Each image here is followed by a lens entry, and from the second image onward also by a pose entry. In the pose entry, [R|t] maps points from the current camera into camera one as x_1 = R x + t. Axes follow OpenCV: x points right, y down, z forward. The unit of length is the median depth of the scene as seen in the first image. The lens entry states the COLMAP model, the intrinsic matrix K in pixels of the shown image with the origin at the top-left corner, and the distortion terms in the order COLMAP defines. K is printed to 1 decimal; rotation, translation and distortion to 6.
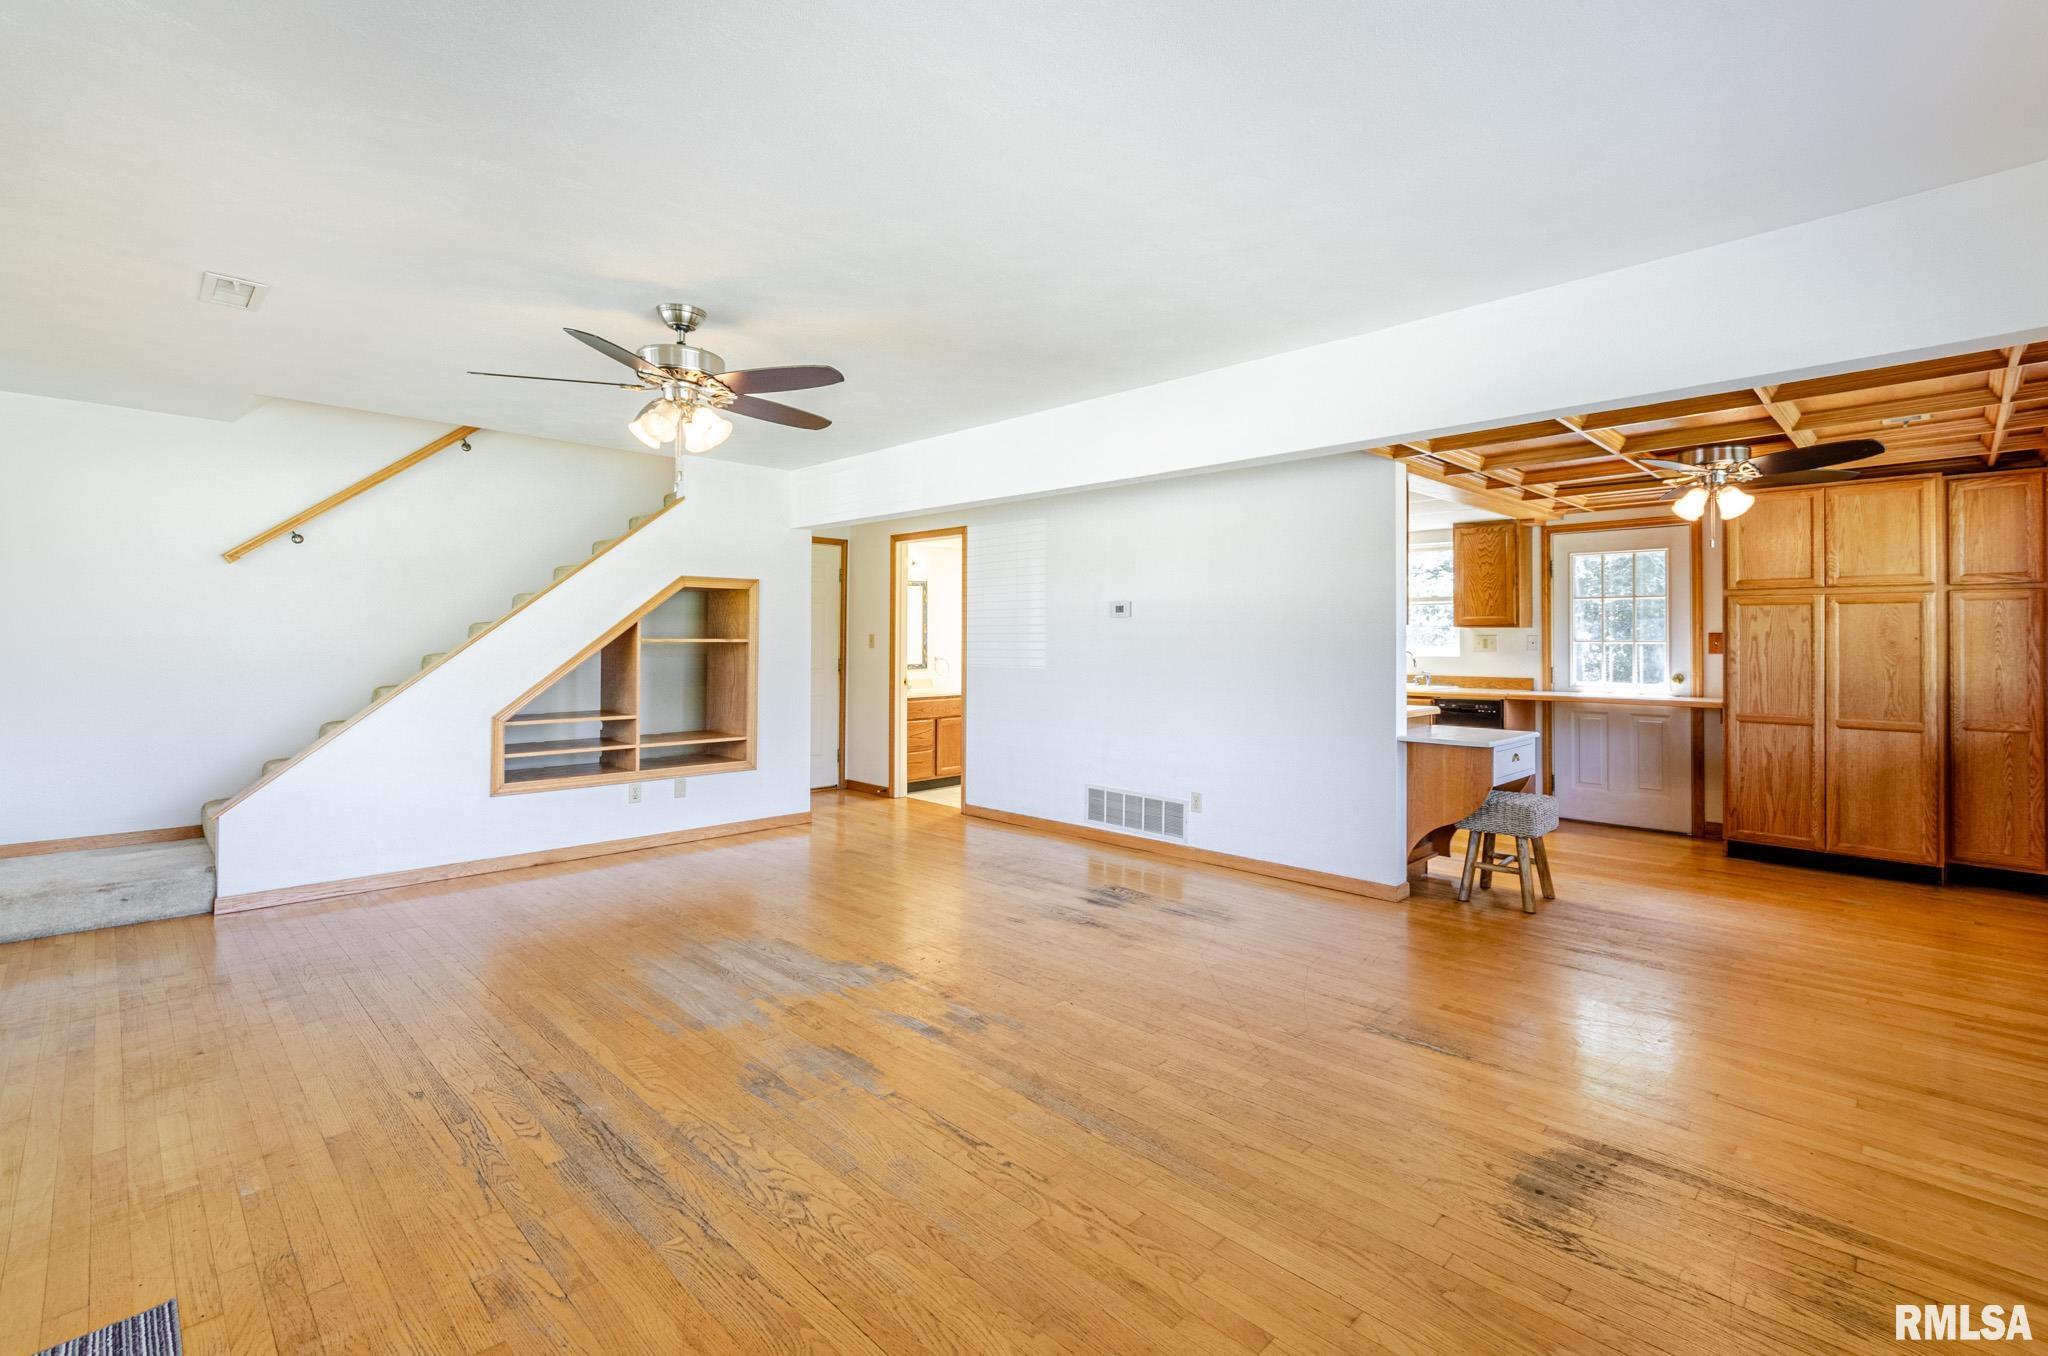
lens RADIAL K [[920.6, 0, 1038.1], [0, 920.6, 667.8], [0, 0, 1]] dist [-0.001512, 0.000211]
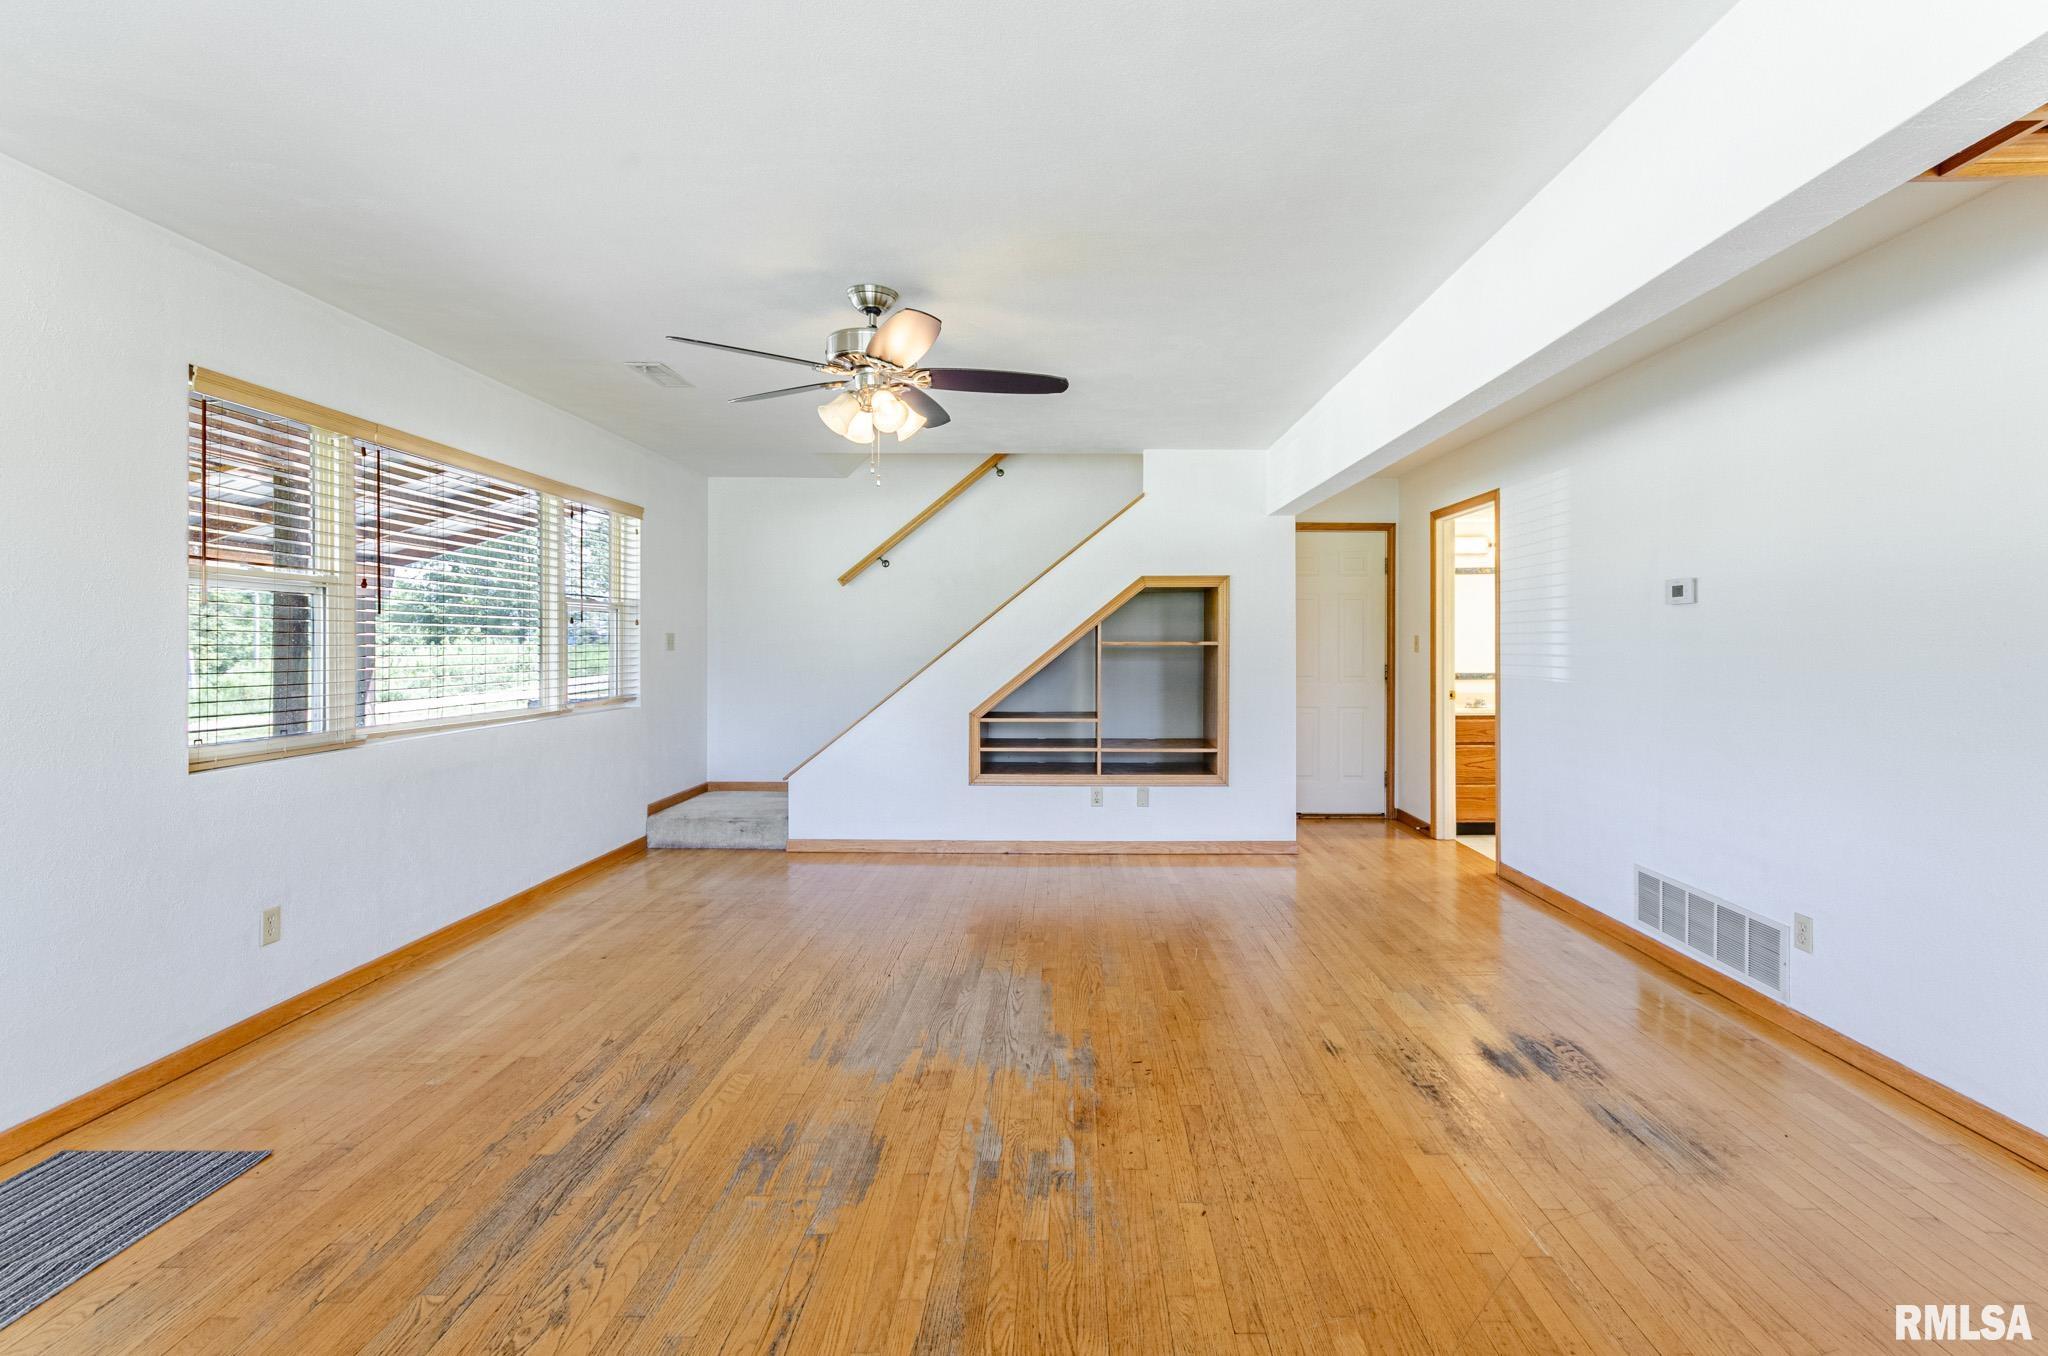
lens RADIAL K [[906.1, 0, 1059.4], [0, 906.1, 663.6], [0, 0, 1]] dist [-0.000705, 0.000602]
pose [[0.699392, 0.012741, -0.714624, 0.262951], [-0.018855, 0.999822, -0.000627, -0.007410], [0.714489, 0.013913, 0.699508, 0.314272]]
